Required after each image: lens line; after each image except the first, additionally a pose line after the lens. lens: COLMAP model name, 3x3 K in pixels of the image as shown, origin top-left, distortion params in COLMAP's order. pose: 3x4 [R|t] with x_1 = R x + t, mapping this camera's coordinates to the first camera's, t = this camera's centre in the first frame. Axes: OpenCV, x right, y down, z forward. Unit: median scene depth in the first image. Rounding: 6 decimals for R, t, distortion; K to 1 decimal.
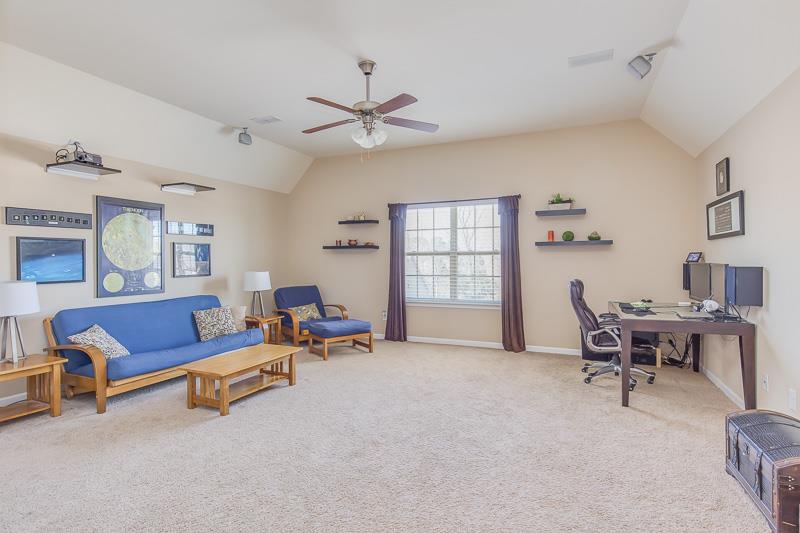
lens RADIAL K [[359.2, 0, 401.8], [0, 359.2, 262.1], [0, 0, 1]] dist [0.010244, -0.000696]
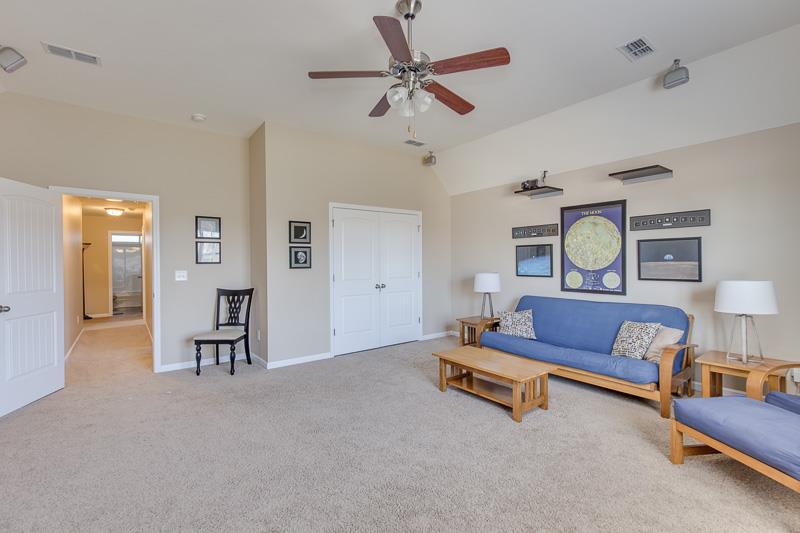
lens RADIAL K [[359.2, 0, 401.8], [0, 359.2, 262.1], [0, 0, 1]] dist [0.010244, -0.000696]
pose [[-0.445202, 0.008258, -0.895392, 0.478542], [-0.000446, 0.999955, 0.009444, -0.010337], [0.895430, 0.004604, -0.445178, 1.044049]]
